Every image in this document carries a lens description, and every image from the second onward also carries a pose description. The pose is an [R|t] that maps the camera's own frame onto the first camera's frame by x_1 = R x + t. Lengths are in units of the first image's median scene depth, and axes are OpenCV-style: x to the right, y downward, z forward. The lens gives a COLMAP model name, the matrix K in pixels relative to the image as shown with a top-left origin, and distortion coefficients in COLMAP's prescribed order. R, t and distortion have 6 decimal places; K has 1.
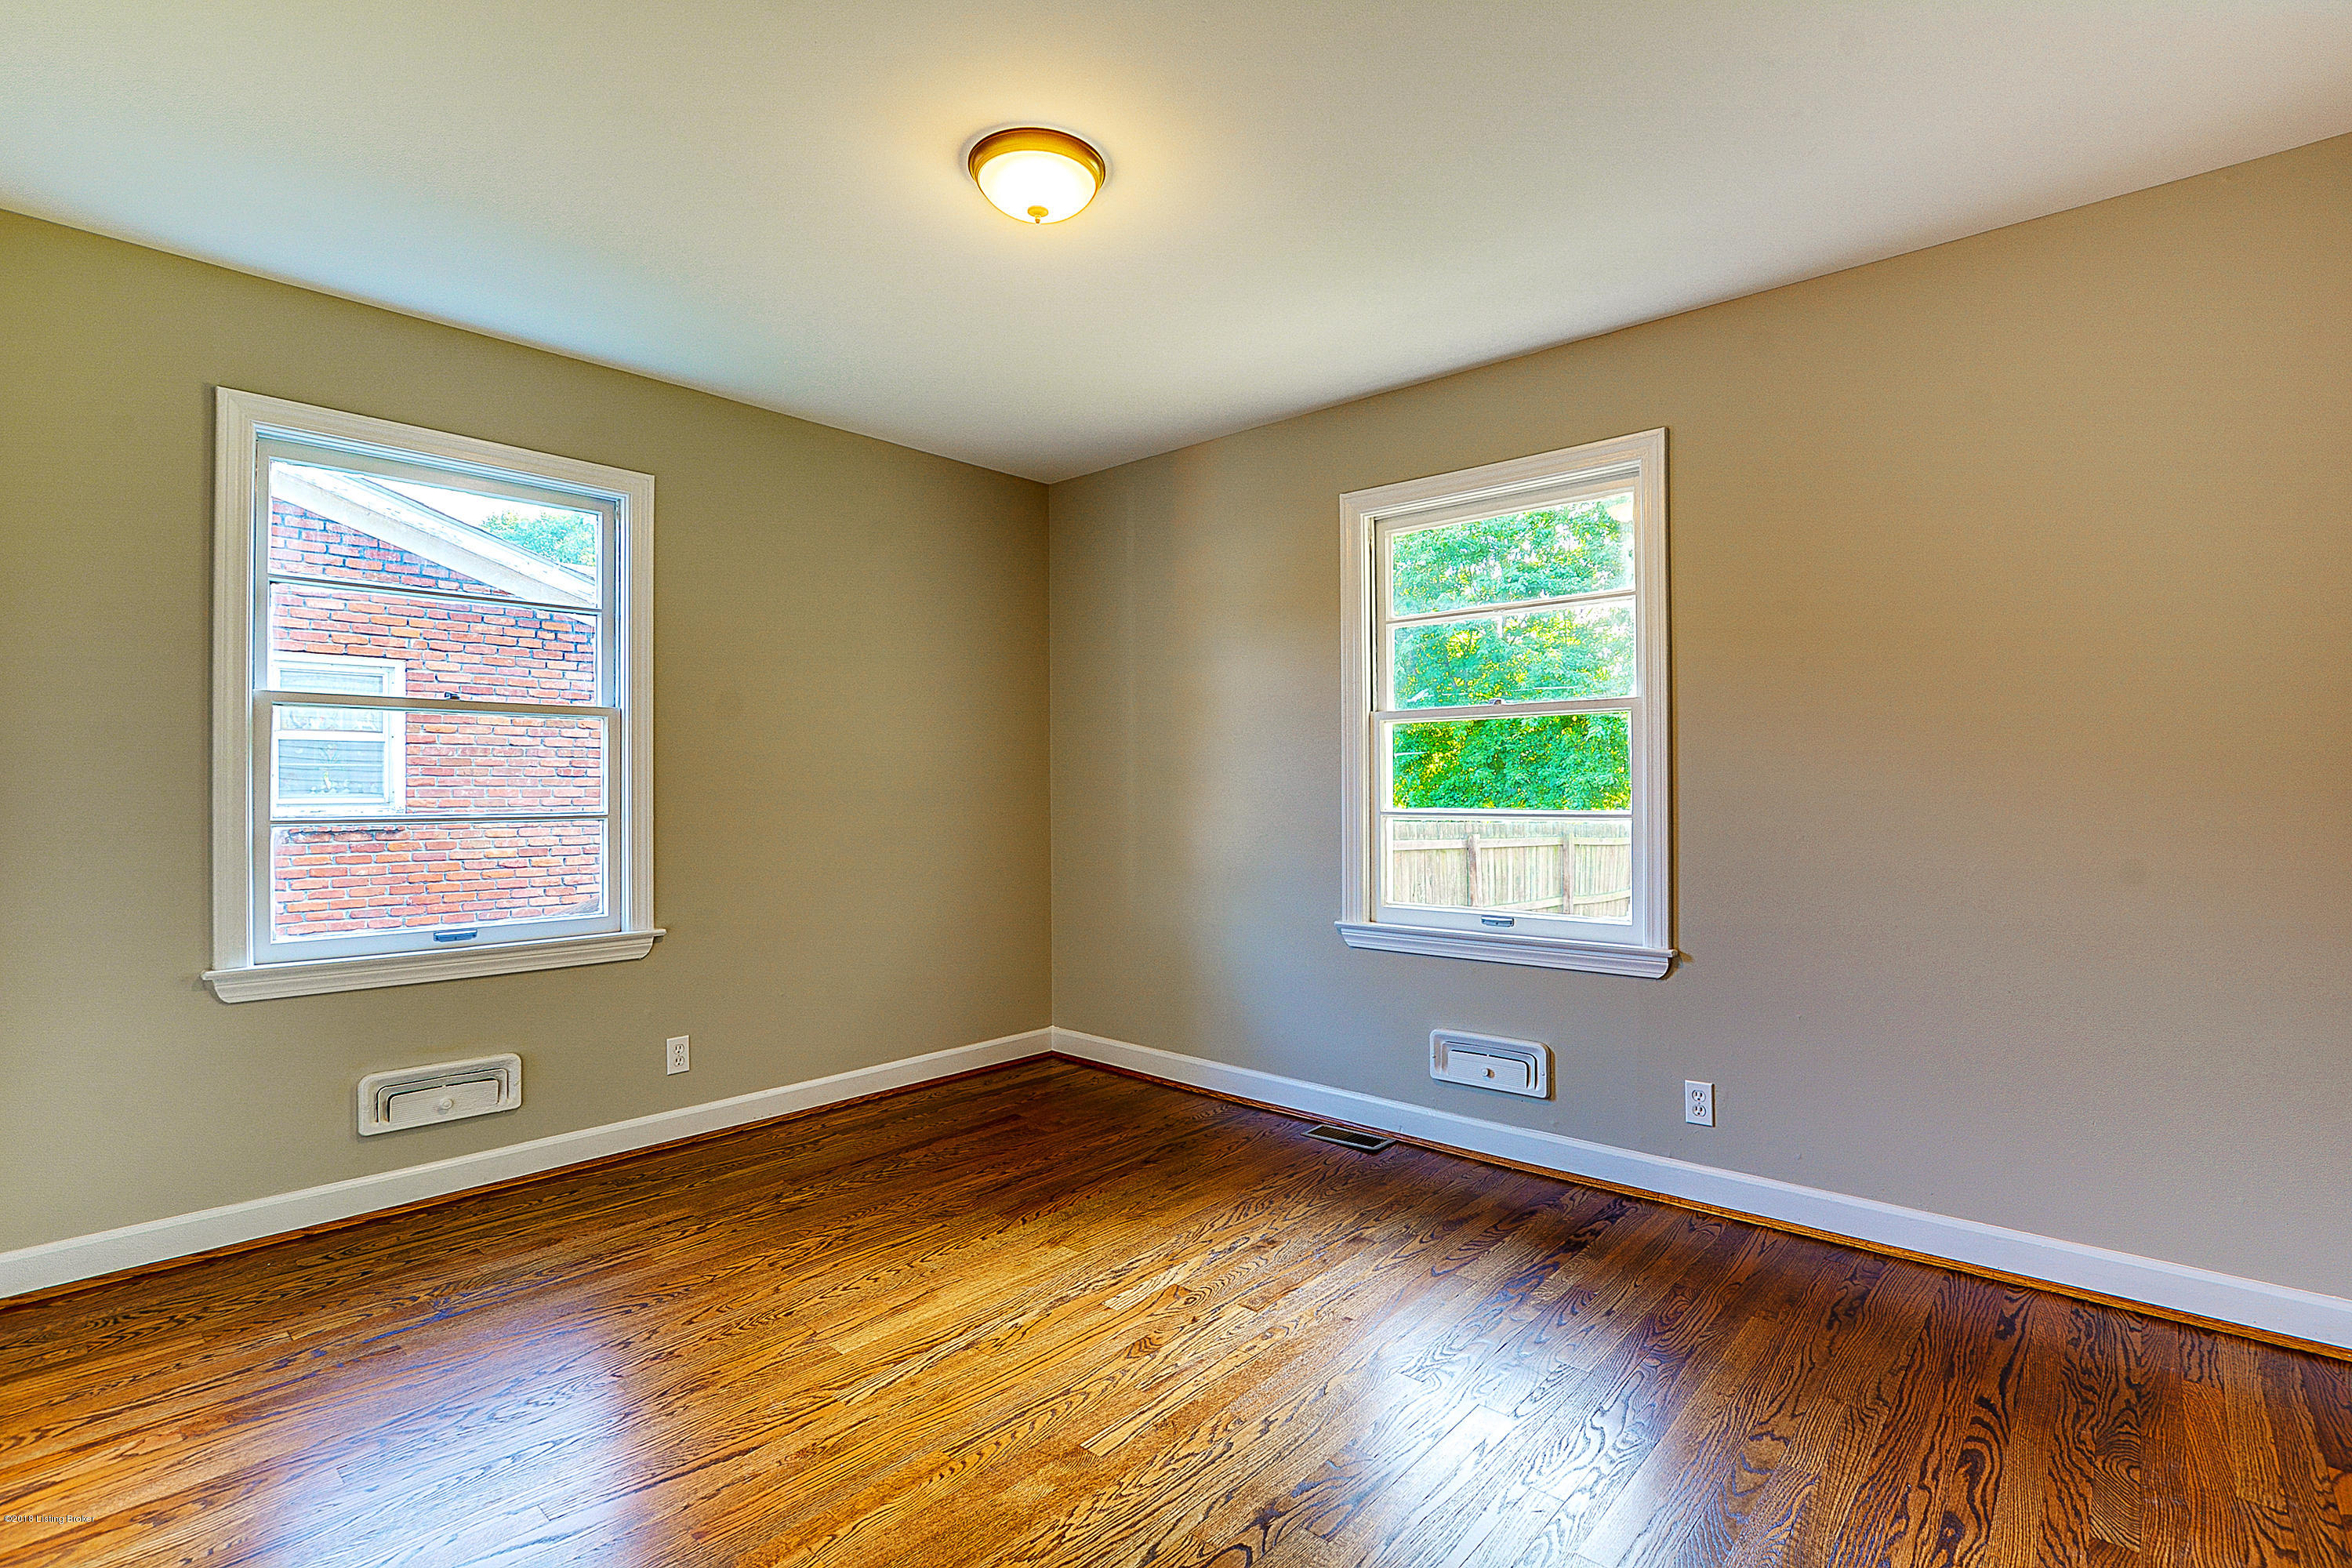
lens RADIAL K [[1110.3, 0, 1178.5], [0, 1110.3, 805.4], [0, 0, 1]] dist [-0.018200, -0.000100]
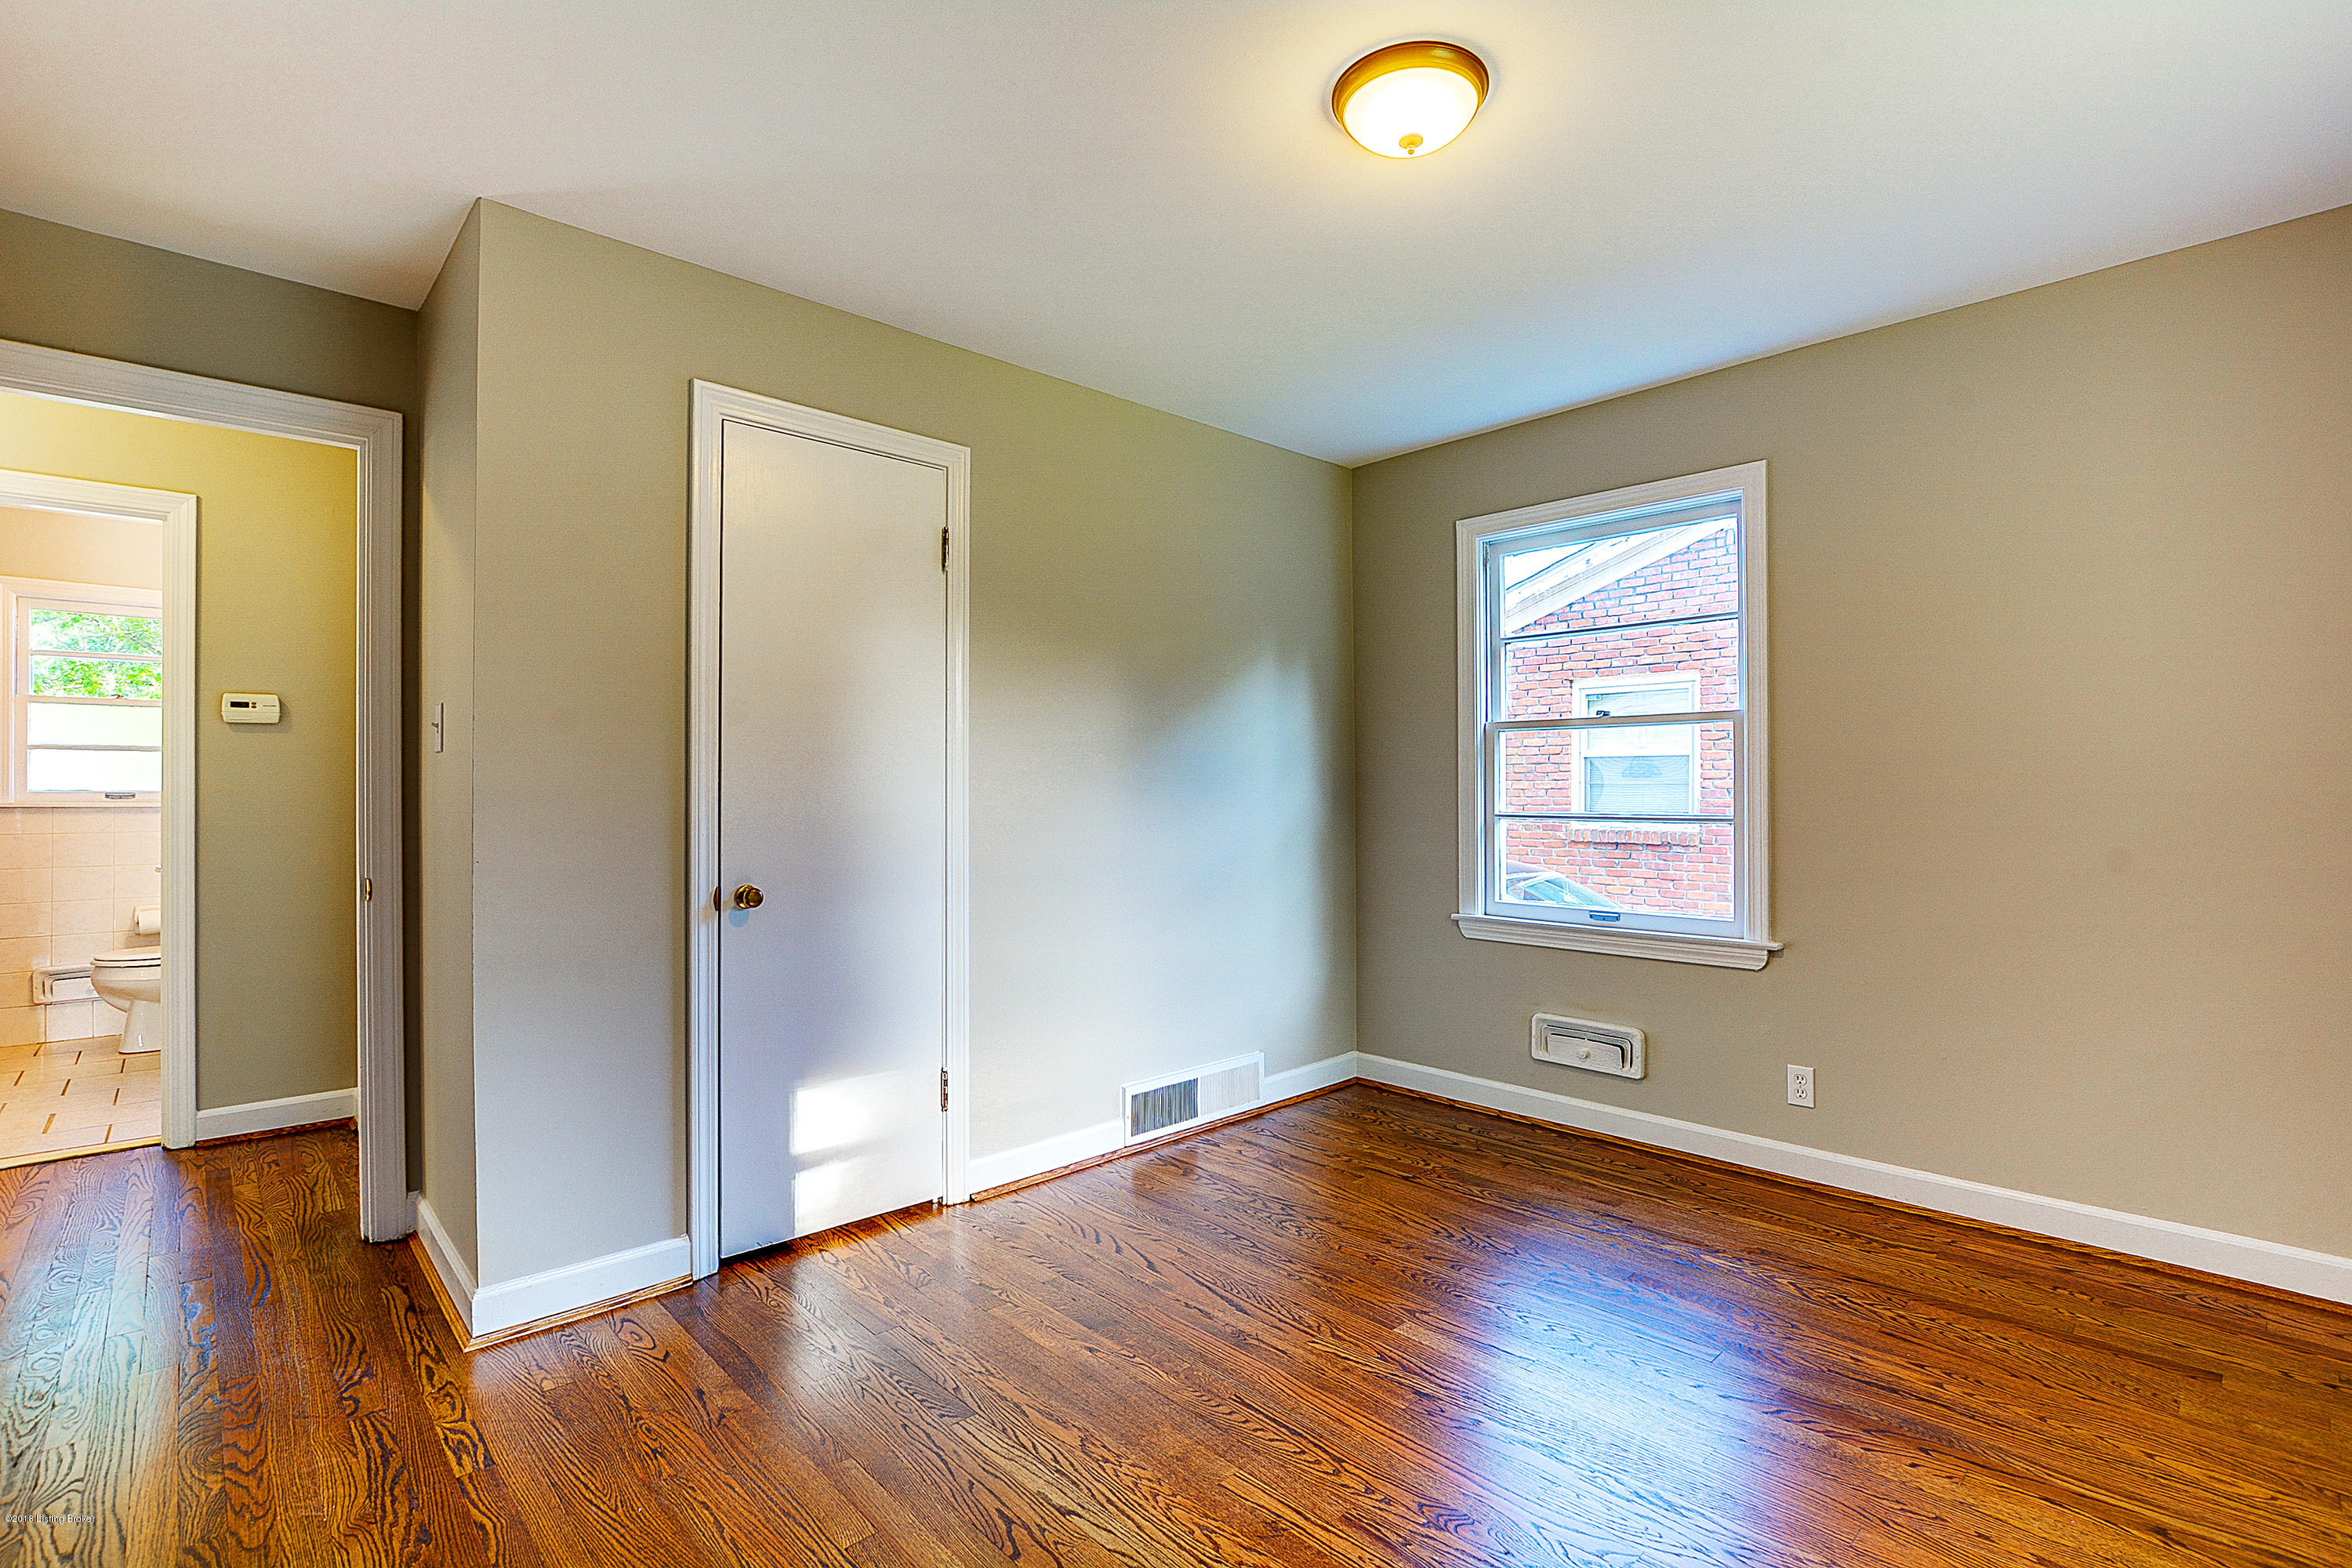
lens RADIAL K [[1134.1, 0, 1211.6], [0, 1134.1, 788.6], [0, 0, 1]] dist [-0.014170, 0.000045]
pose [[-0.103900, -0.000999, -0.994587, 0.603375], [-0.010806, 0.999942, 0.000125, -0.014855], [0.994529, 0.010760, -0.103904, 0.713568]]
